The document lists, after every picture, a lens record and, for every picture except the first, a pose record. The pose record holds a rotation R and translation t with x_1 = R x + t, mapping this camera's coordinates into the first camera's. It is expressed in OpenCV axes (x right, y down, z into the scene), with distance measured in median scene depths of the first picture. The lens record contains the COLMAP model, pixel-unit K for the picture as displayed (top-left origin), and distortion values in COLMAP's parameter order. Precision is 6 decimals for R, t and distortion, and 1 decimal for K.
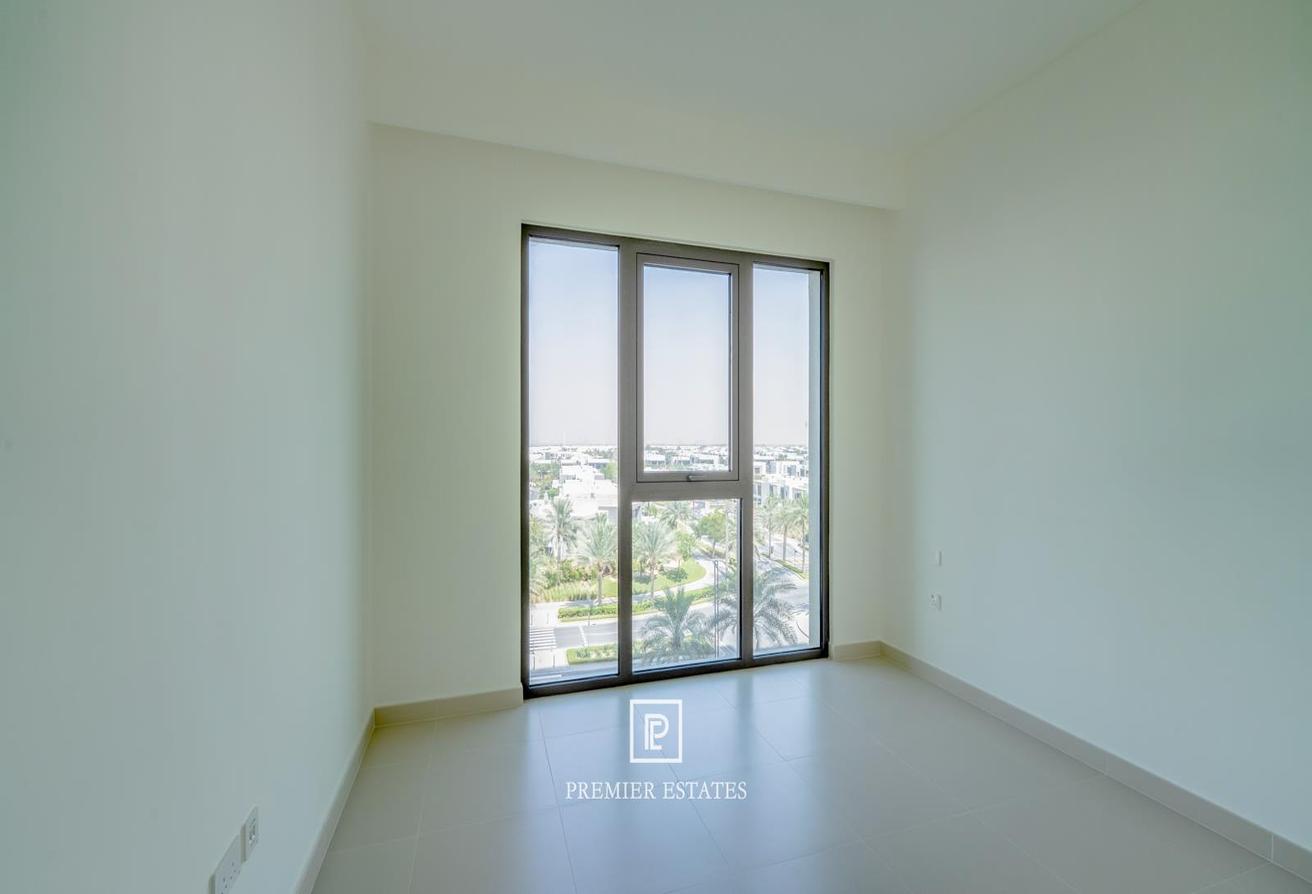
lens RADIAL K [[520.3, 0, 653.0], [0, 520.3, 438.4], [0, 0, 1]] dist [-0.000236, 0.000065]
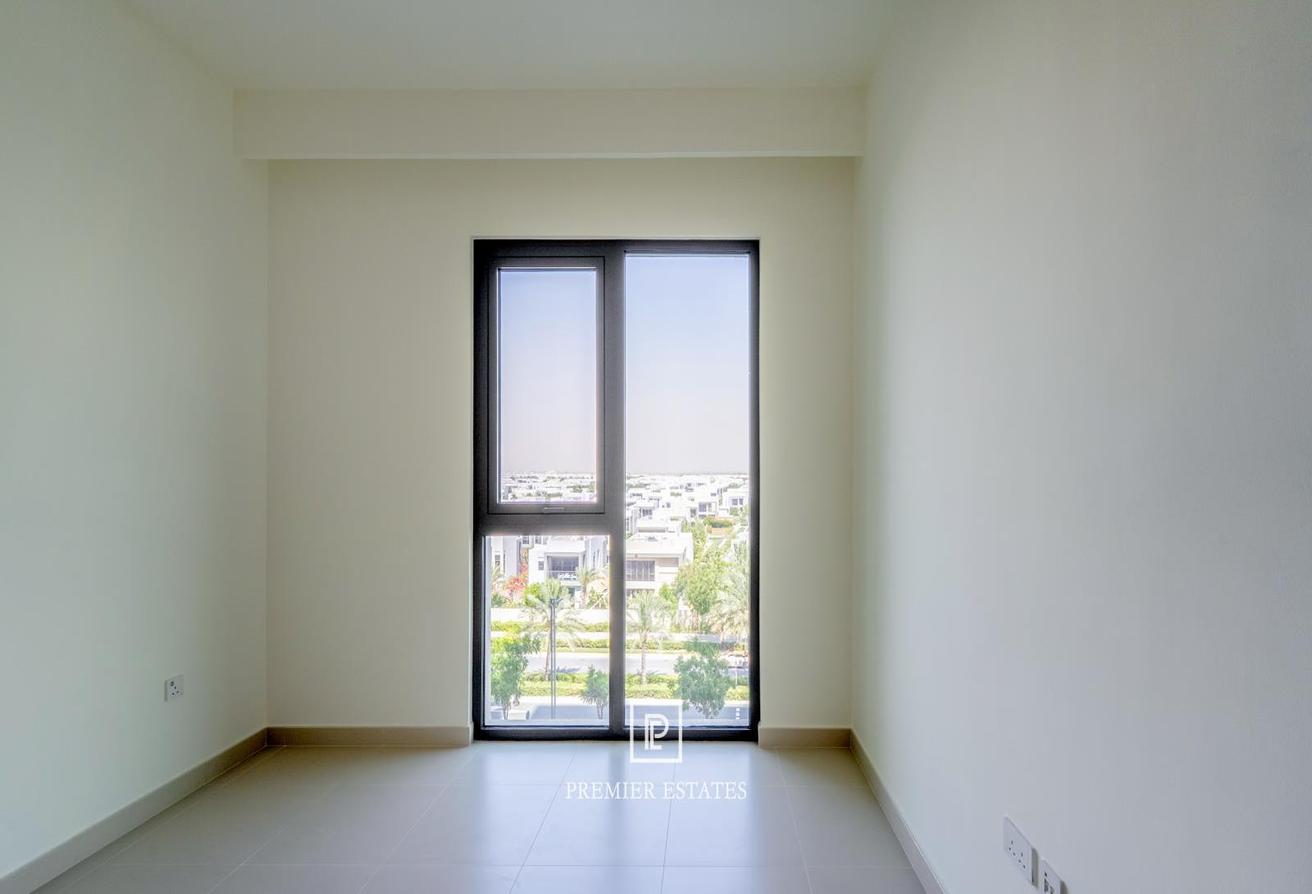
lens RADIAL K [[559.9, 0, 663.0], [0, 559.9, 449.8], [0, 0, 1]] dist [-0.001256, -0.000086]
pose [[0.954126, -0.012161, -0.299157, 0.499781], [0.005653, 0.999728, -0.022611, 0.001844], [0.299351, 0.019882, 0.953936, 0.161695]]
